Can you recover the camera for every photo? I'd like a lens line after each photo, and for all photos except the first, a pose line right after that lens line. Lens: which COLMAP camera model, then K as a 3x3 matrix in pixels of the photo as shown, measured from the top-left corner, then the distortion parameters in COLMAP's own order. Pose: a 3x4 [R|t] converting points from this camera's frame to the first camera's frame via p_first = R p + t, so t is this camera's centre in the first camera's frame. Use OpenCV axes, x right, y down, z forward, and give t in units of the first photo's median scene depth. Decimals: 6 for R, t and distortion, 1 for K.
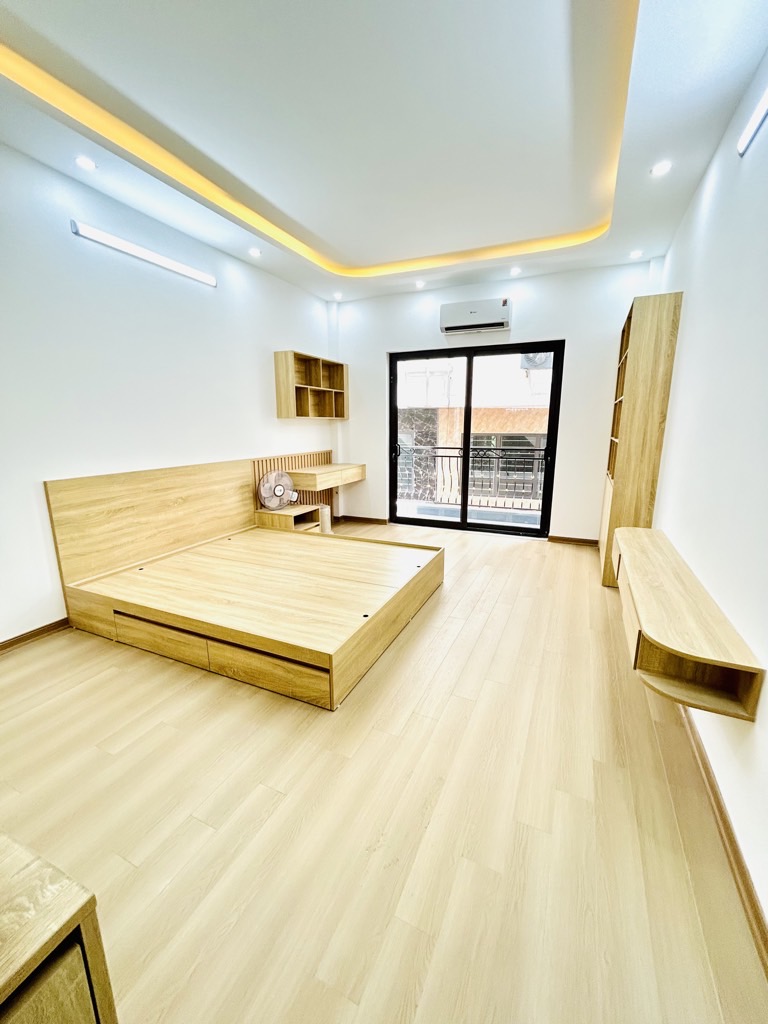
lens RADIAL K [[418.3, 0, 384.7], [0, 418.3, 512.1], [0, 0, 1]] dist [0.001220, -0.000036]
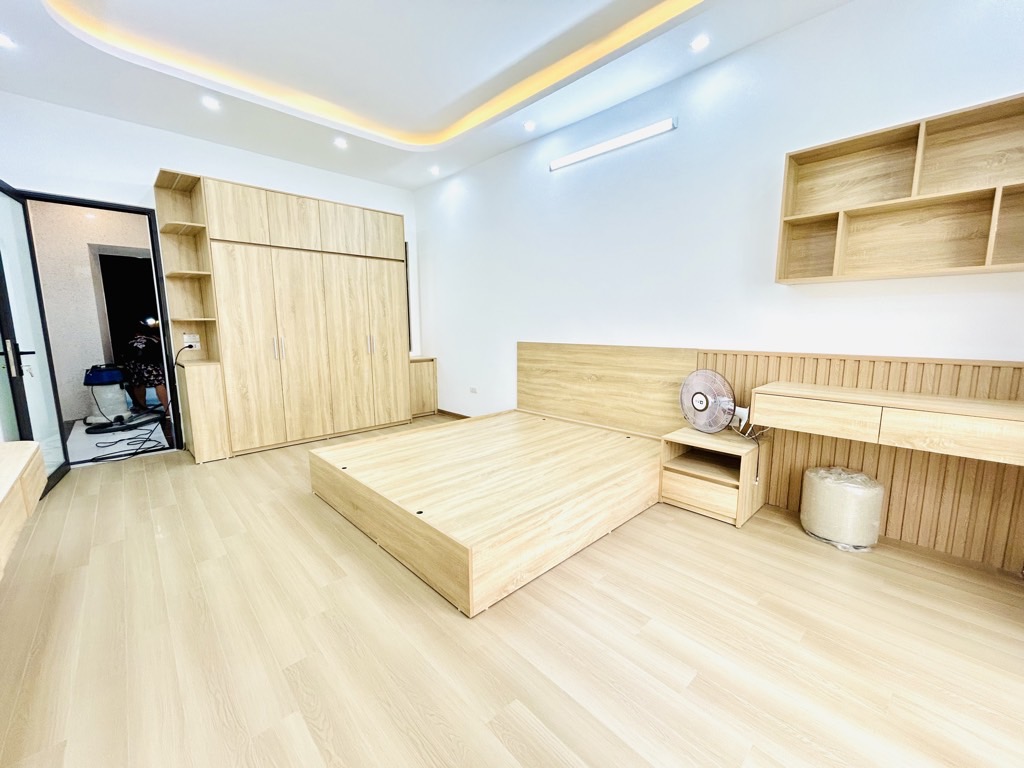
lens RADIAL K [[418.4, 0, 512.0], [0, 418.4, 384.0], [0, 0, 1]] dist [0.012326, 0.000342]
pose [[-0.369841, 0.141572, -0.918246, 0.557667], [-0.185548, 0.957159, 0.222304, -0.213540], [0.910379, 0.252595, -0.327729, 1.209933]]
